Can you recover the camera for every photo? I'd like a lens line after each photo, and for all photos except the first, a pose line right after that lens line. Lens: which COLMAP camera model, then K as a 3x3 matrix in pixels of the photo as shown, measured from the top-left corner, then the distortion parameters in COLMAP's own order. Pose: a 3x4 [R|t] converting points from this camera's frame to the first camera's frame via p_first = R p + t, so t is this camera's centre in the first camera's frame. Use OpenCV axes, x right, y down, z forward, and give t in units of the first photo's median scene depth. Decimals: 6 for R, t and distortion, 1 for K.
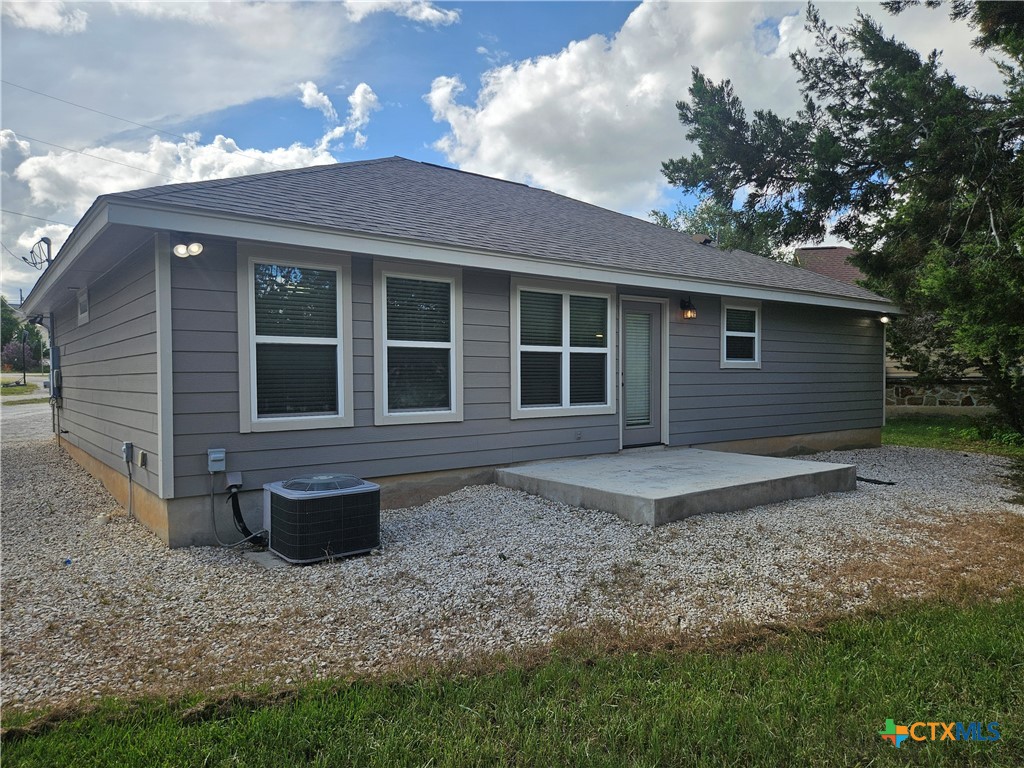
lens RADIAL K [[689.7, 0, 515.7], [0, 689.7, 388.7], [0, 0, 1]] dist [0.059549, -0.047178]
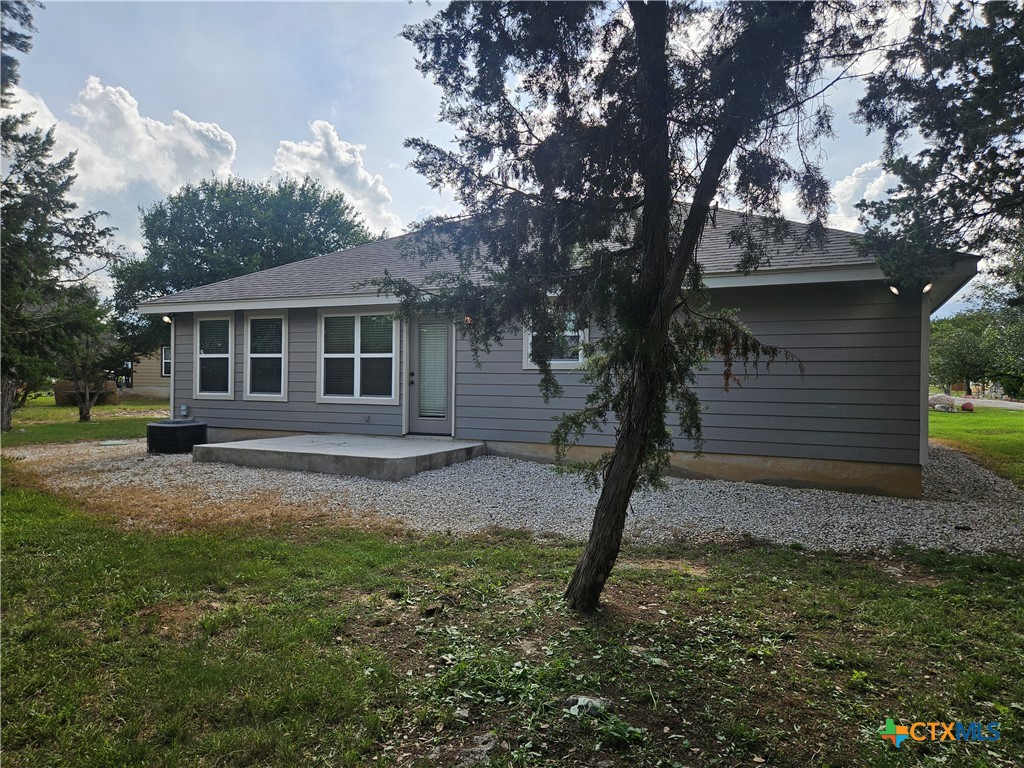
lens RADIAL K [[689.7, 0, 517.3], [0, 689.7, 381.3], [0, 0, 1]] dist [0.059549, -0.047178]
pose [[0.441379, 0.000363, -0.897320, 1.543328], [-0.035044, 0.999244, -0.016834, 0.006998], [0.896636, 0.038876, 0.441058, 0.716749]]
